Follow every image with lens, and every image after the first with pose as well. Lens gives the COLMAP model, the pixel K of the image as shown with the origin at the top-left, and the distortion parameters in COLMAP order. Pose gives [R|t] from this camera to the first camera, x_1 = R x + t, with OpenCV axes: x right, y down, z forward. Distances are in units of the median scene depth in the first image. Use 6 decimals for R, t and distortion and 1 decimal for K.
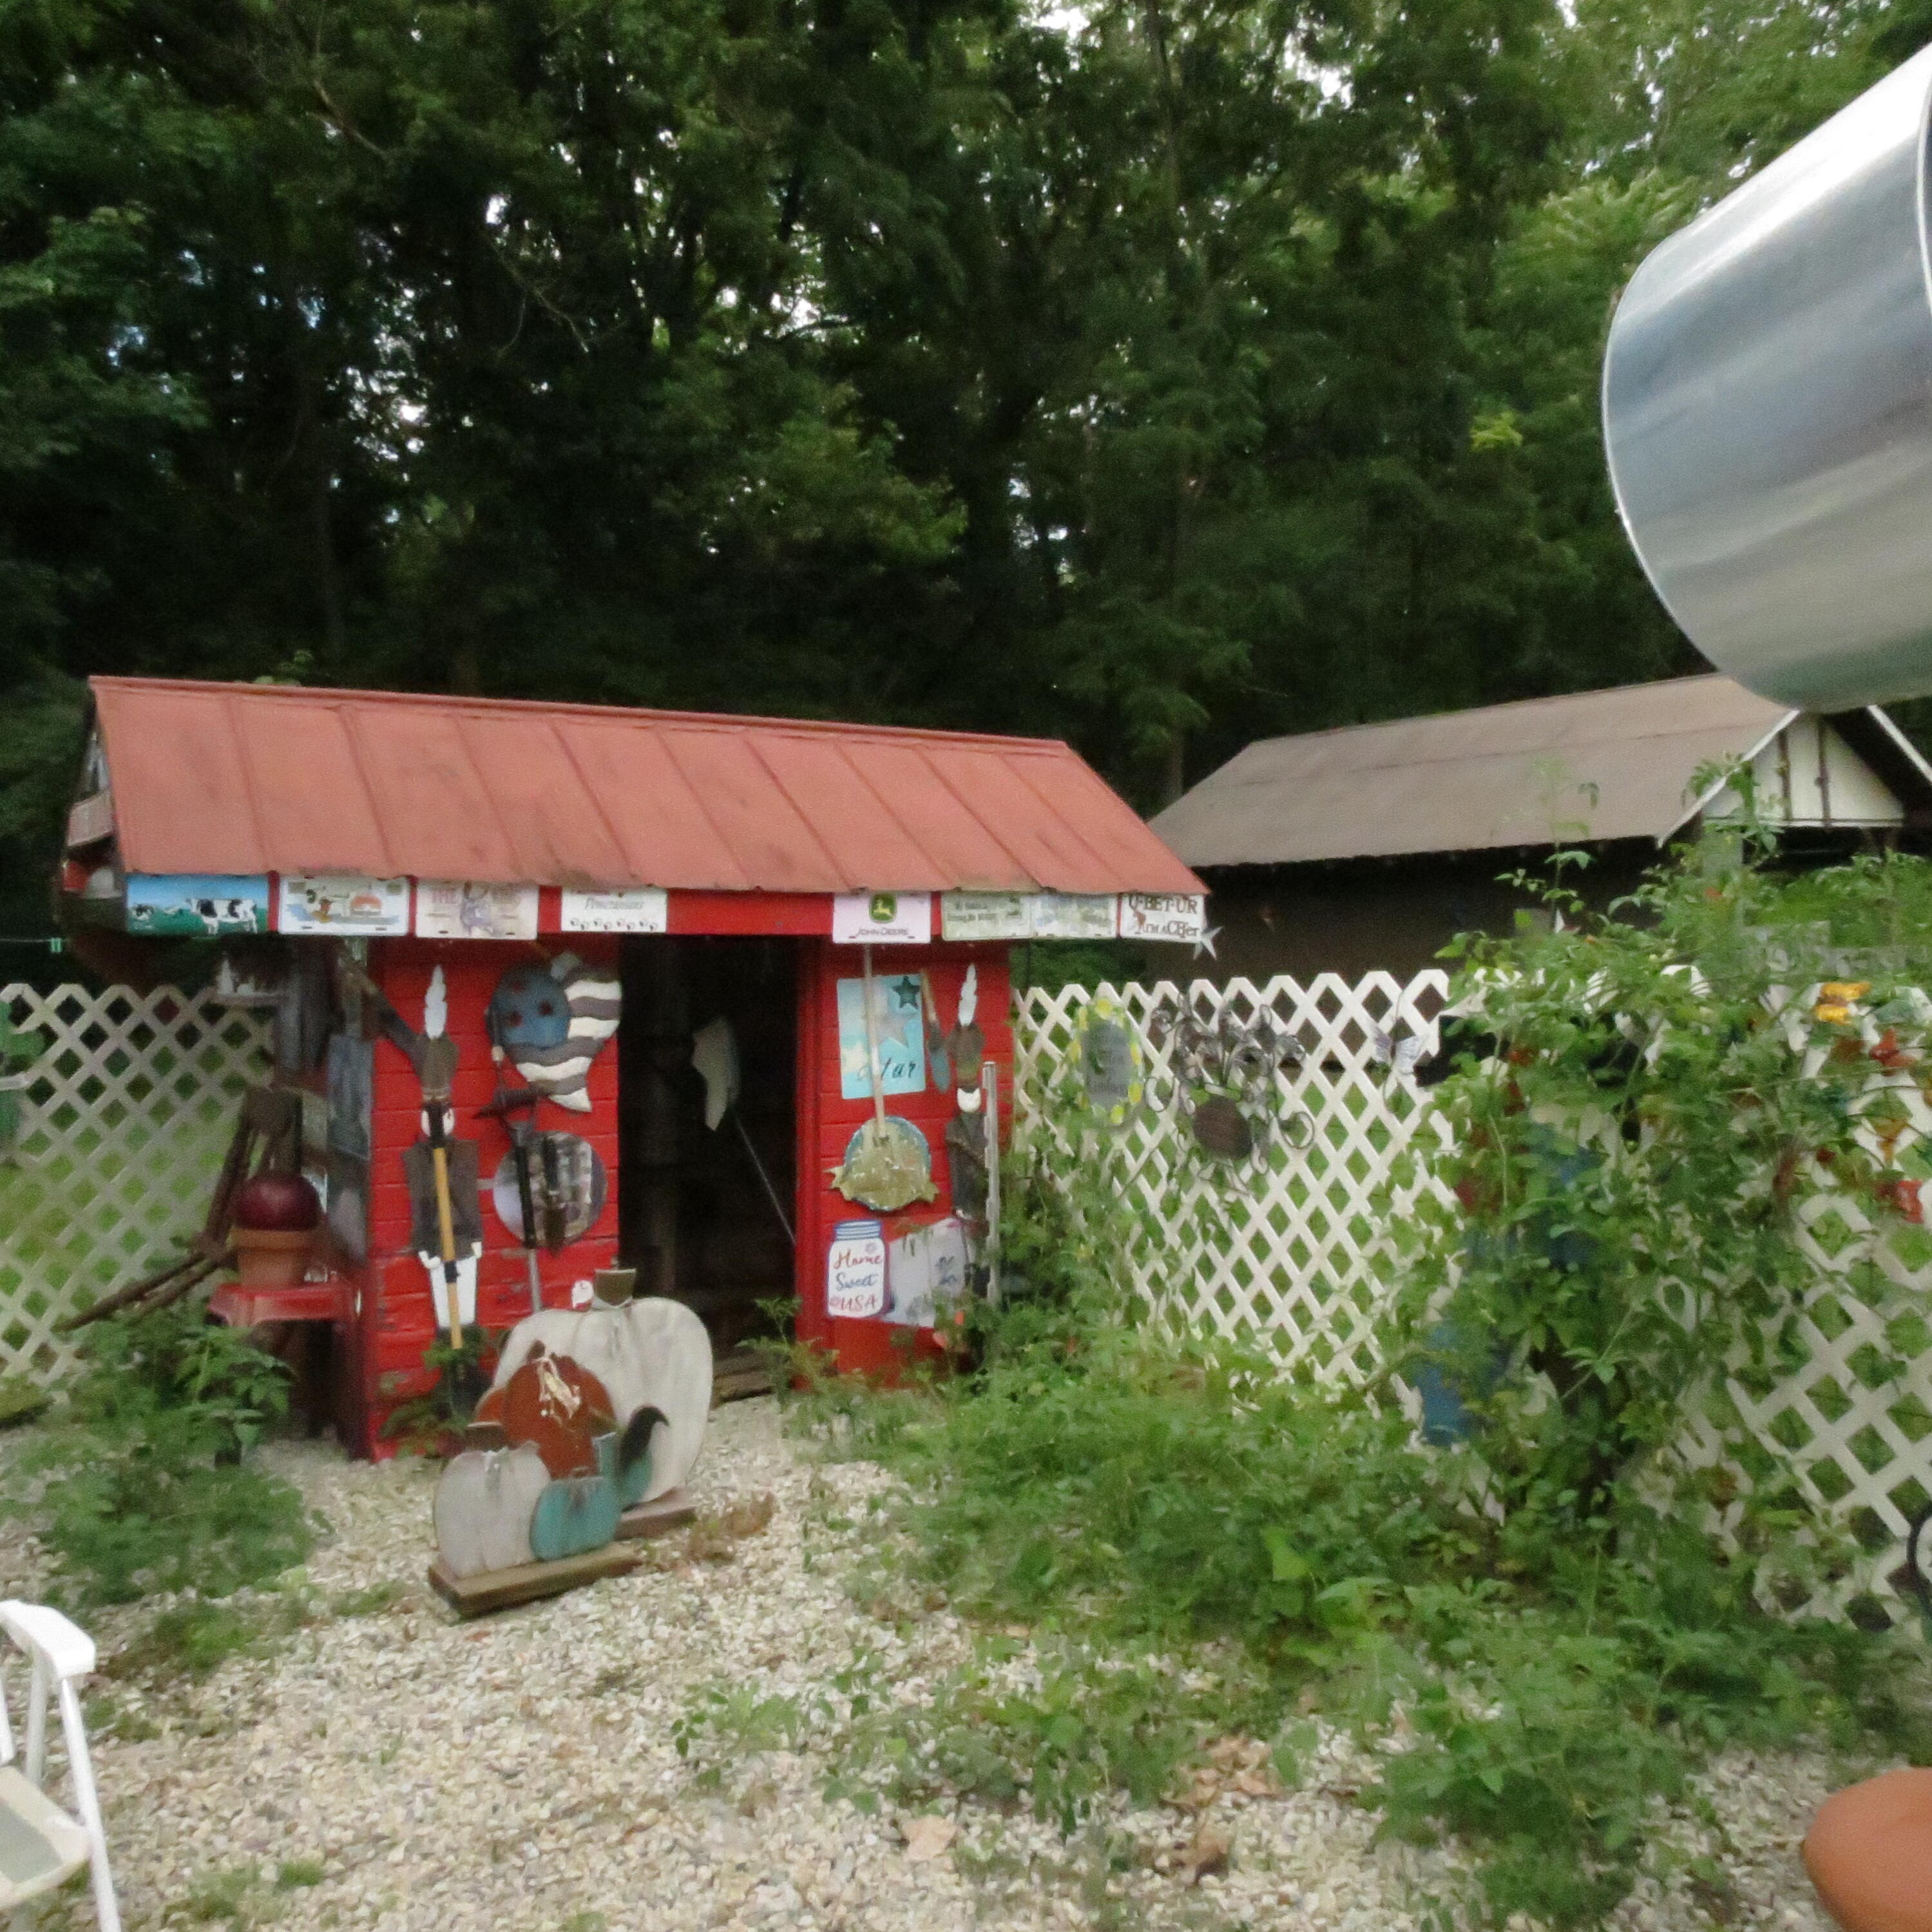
lens RADIAL K [[1831.1, 0, 958.8], [0, 1831.1, 957.0], [0, 0, 1]] dist [-0.033073, 0.000000]
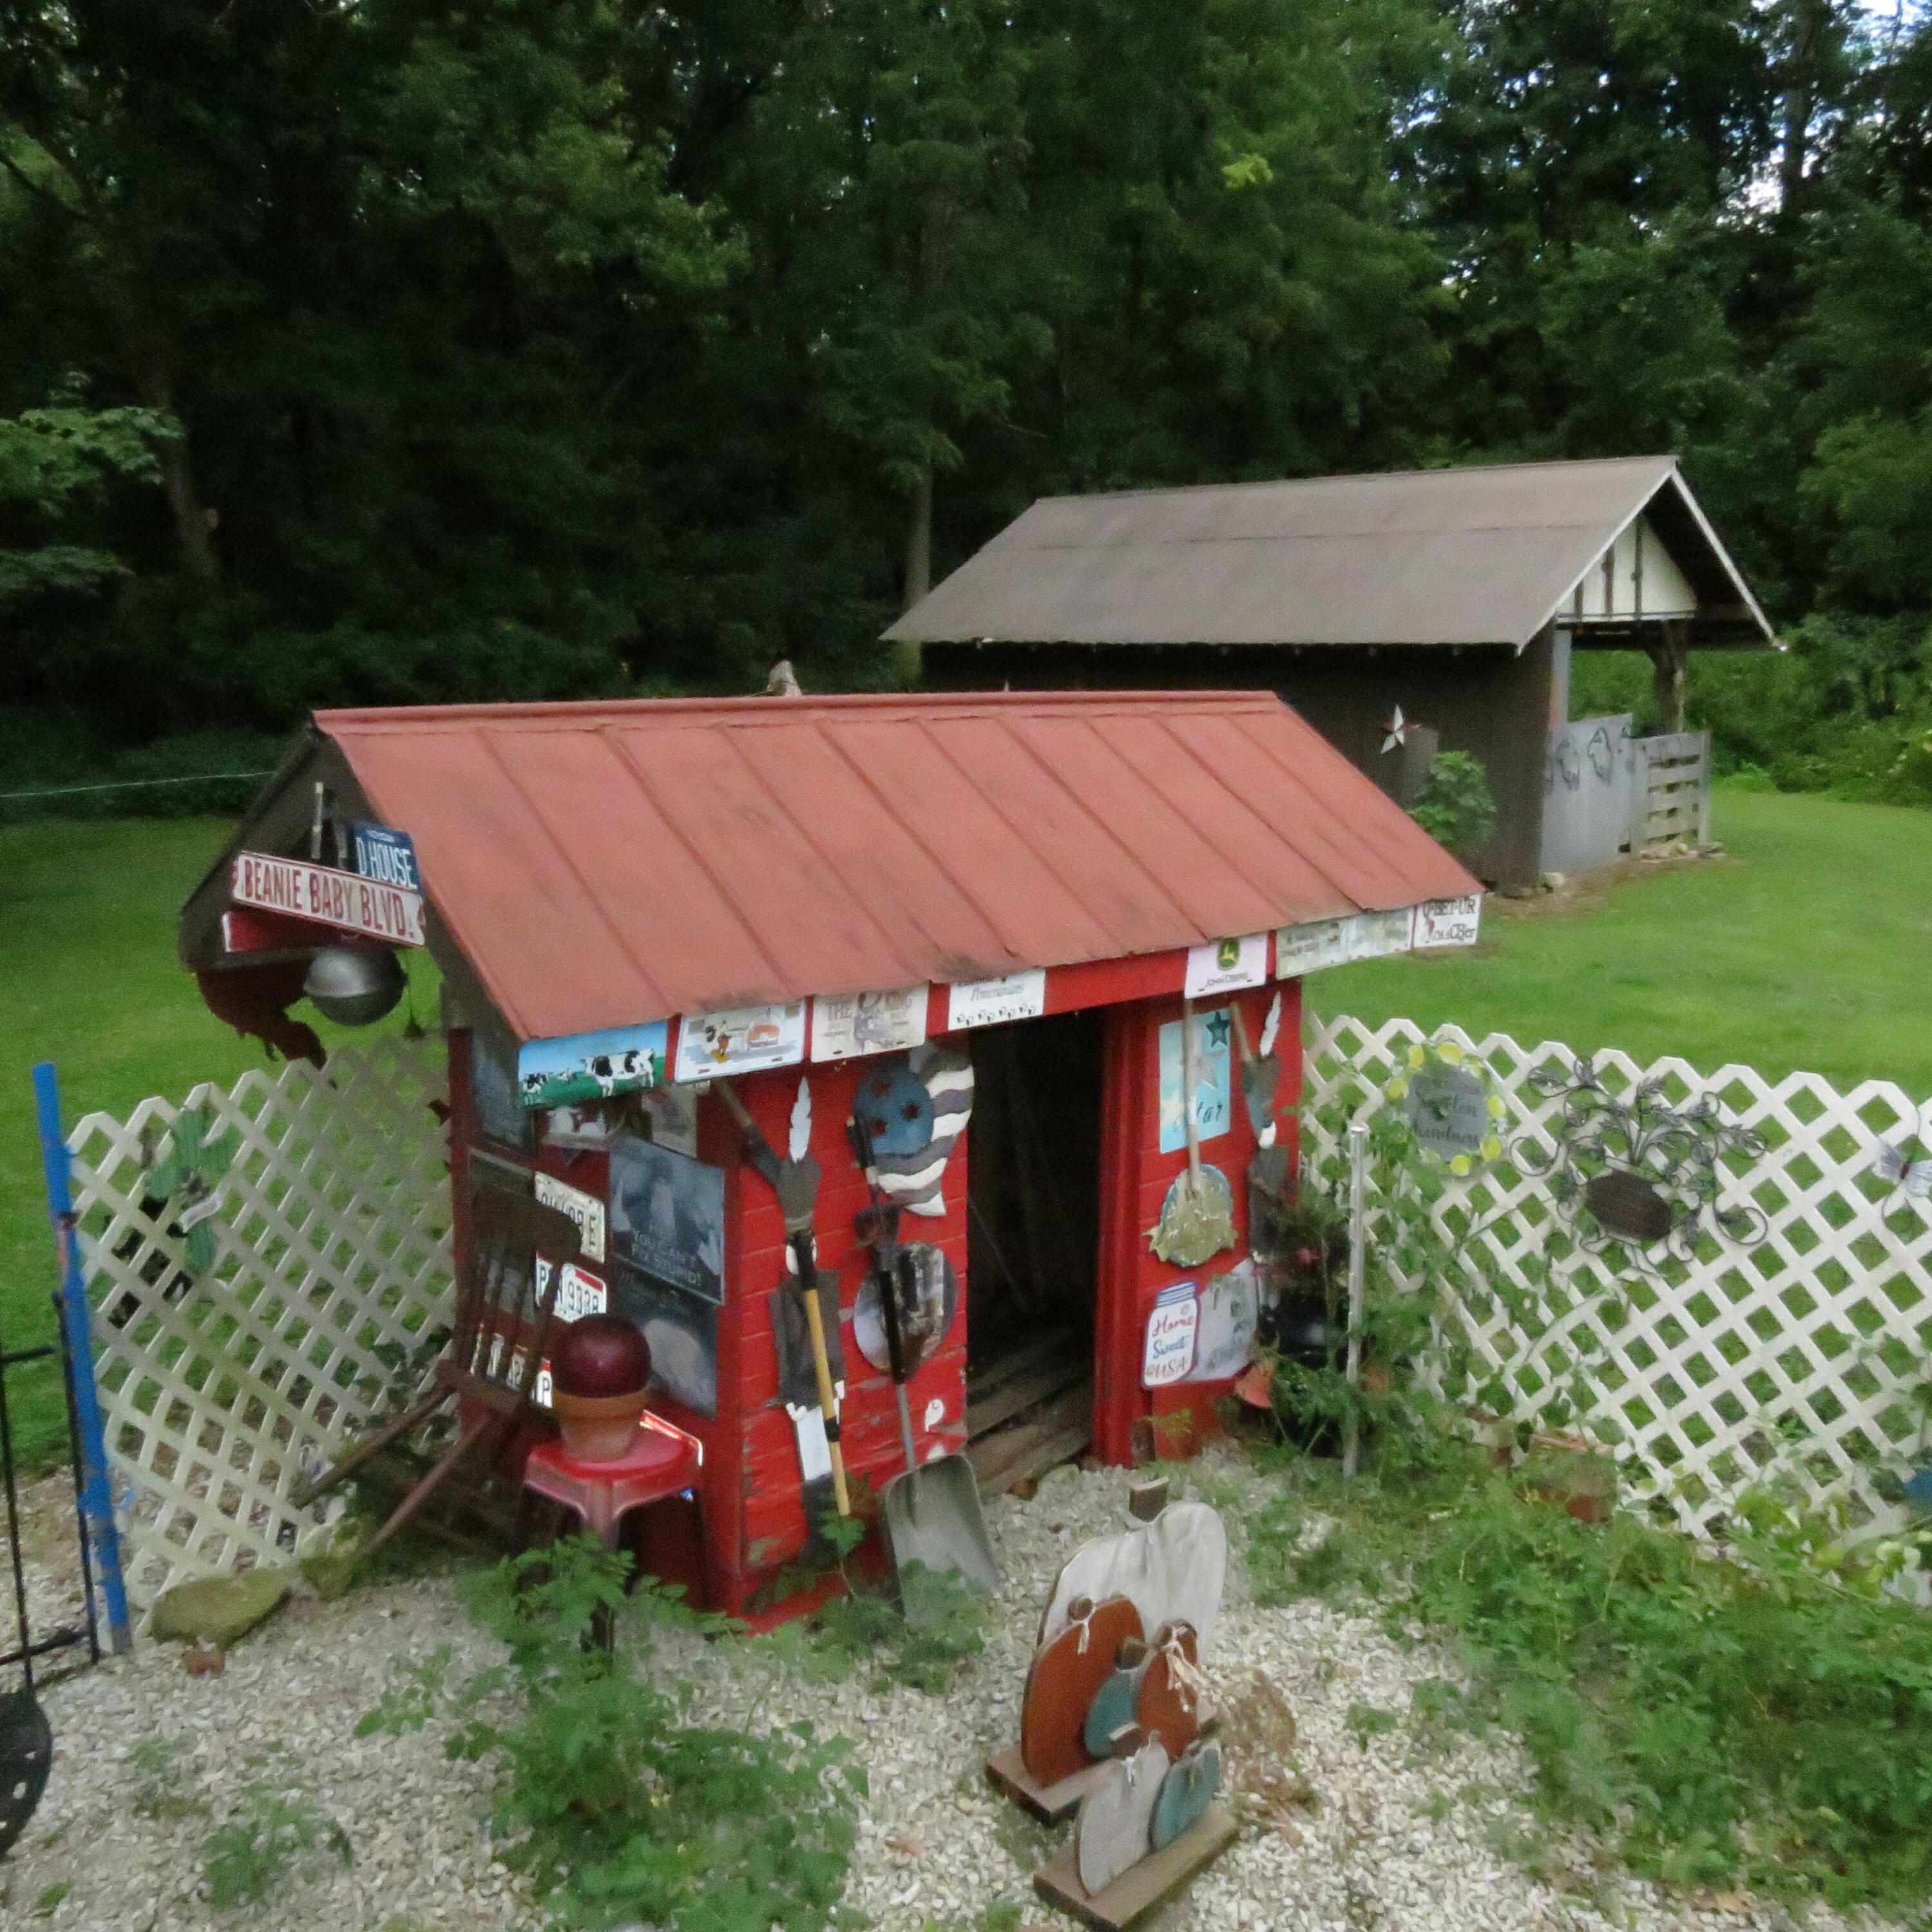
lens RADIAL K [[1831.1, 0, 974.9], [0, 1831.1, 975.9], [0, 0, 1]] dist [-0.033073, 0.000000]
pose [[0.980243, -0.028568, 0.195721, -0.349587], [-0.005342, 0.985330, 0.170574, -0.173489], [-0.197723, -0.168249, 0.965711, 0.174659]]
